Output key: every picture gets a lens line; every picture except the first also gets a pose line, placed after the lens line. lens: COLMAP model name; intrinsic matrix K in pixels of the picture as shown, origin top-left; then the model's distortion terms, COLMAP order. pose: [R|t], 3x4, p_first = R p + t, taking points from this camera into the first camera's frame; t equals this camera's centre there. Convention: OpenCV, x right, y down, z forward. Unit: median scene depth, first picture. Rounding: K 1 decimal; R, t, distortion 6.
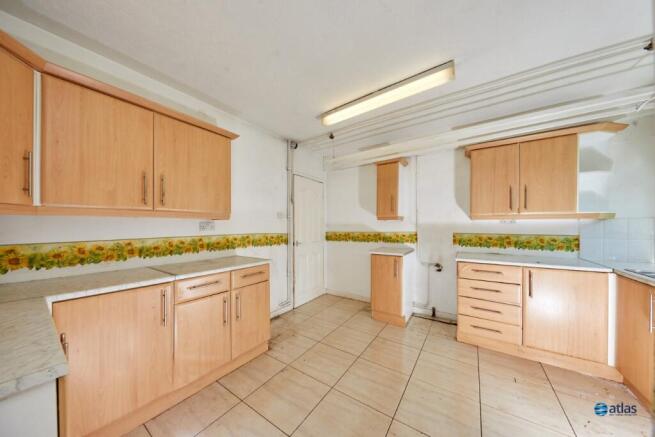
lens RADIAL K [[211.5, 0, 315.8], [0, 211.5, 225.9], [0, 0, 1]] dist [-0.013019, -0.001235]
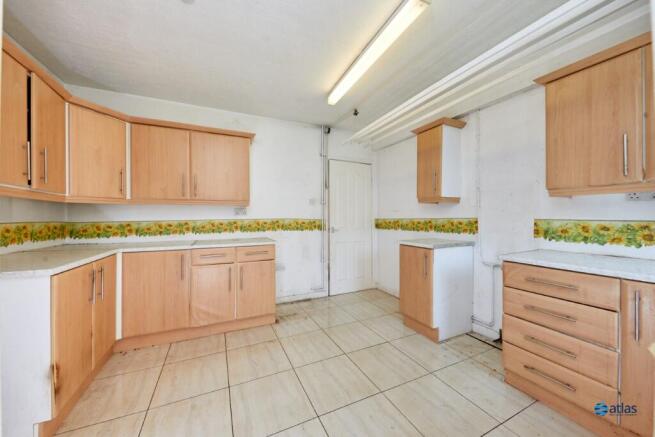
lens RADIAL K [[219.3, 0, 301.2], [0, 219.3, 215.8], [0, 0, 1]] dist [-0.009646, -0.000590]
pose [[0.852155, -0.001351, -0.523287, 0.398436], [0.001429, 0.999999, -0.000254, 0.022486], [0.523287, -0.000531, 0.852156, 0.076098]]
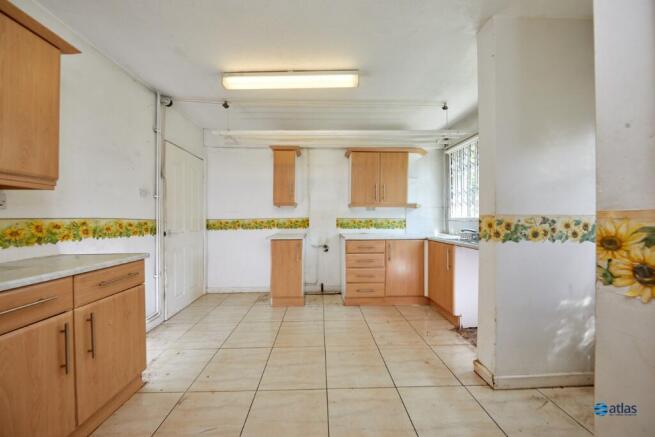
lens RADIAL K [[211.5, 0, 324.0], [0, 211.5, 219.5], [0, 0, 1]] dist [-0.013019, -0.001235]
pose [[0.792303, 0.000693, 0.610127, -0.137572], [-0.003133, 0.999991, 0.002932, 0.037680], [-0.610119, -0.004235, 0.792298, 0.089994]]
